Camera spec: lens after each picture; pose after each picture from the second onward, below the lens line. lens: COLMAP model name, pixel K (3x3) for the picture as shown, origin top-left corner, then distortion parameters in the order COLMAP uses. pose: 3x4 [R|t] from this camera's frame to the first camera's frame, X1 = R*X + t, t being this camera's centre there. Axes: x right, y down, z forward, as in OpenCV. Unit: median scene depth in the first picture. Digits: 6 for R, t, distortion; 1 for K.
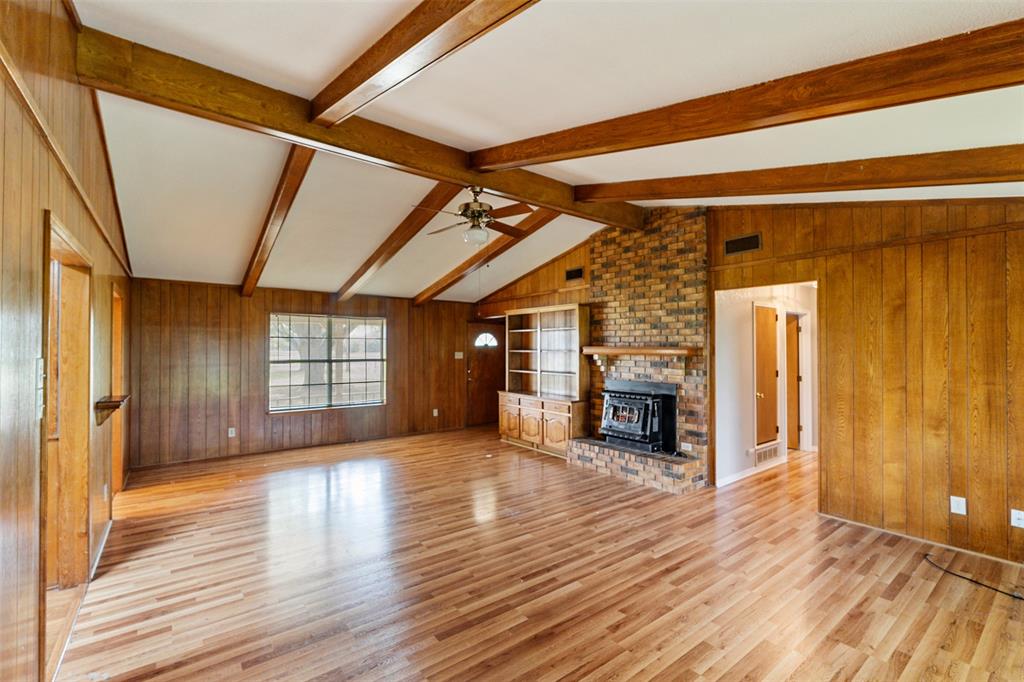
lens RADIAL K [[445.1, 0, 512.0], [0, 445.1, 341.0], [0, 0, 1]] dist [-0.001981, -0.000136]
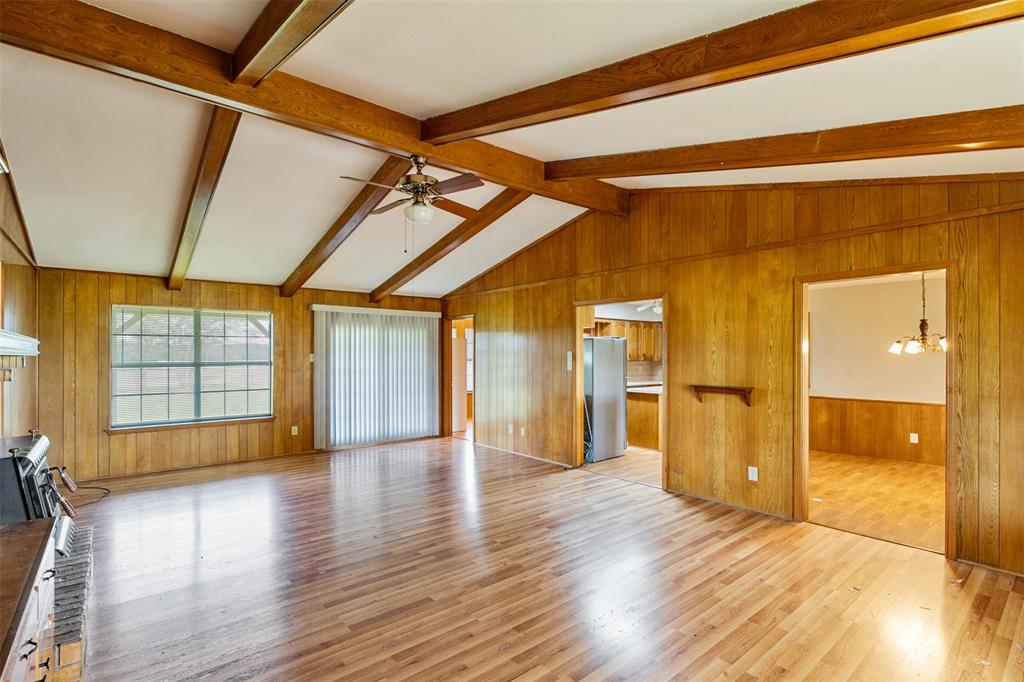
lens RADIAL K [[483.4, 0, 512.7], [0, 483.4, 356.1], [0, 0, 1]] dist [-0.000879, 0.000147]
pose [[-0.998993, 0.000574, -0.044862, -0.174021], [0.001061, 0.999941, -0.010824, 0.039354], [0.044854, -0.010861, -0.998935, 1.510028]]
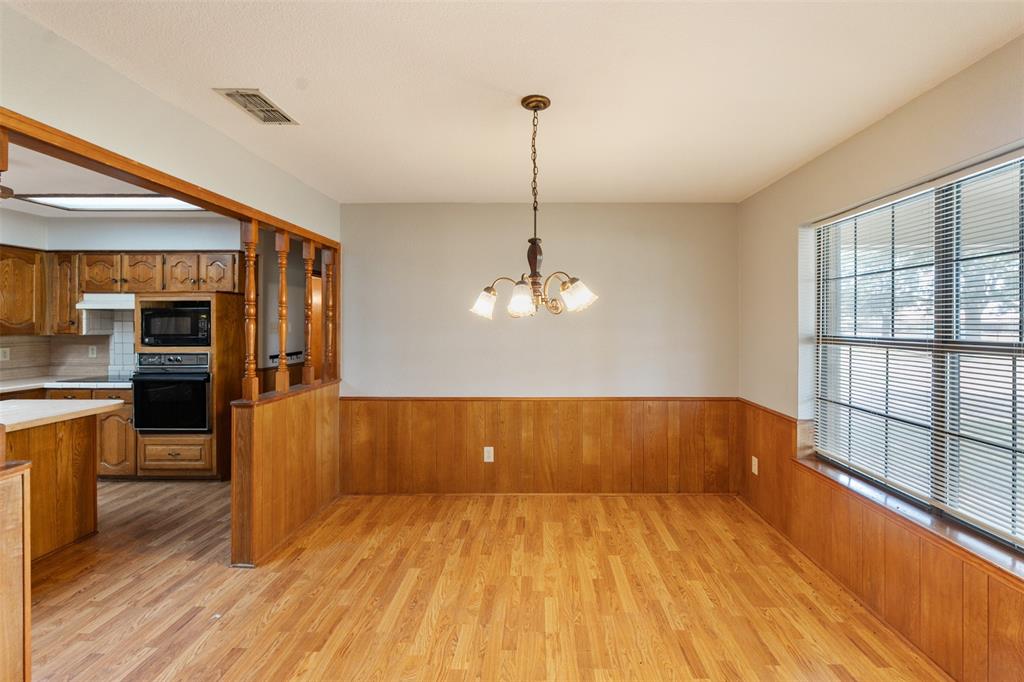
lens RADIAL K [[459.6, 0, 538.0], [0, 459.6, 321.2], [0, 0, 1]] dist [-0.001431, -0.000110]
pose [[-0.612485, -0.002129, -0.790480, -0.709743], [0.011150, 0.999874, -0.011332, 0.031811], [0.790404, -0.015755, -0.612384, 0.848661]]
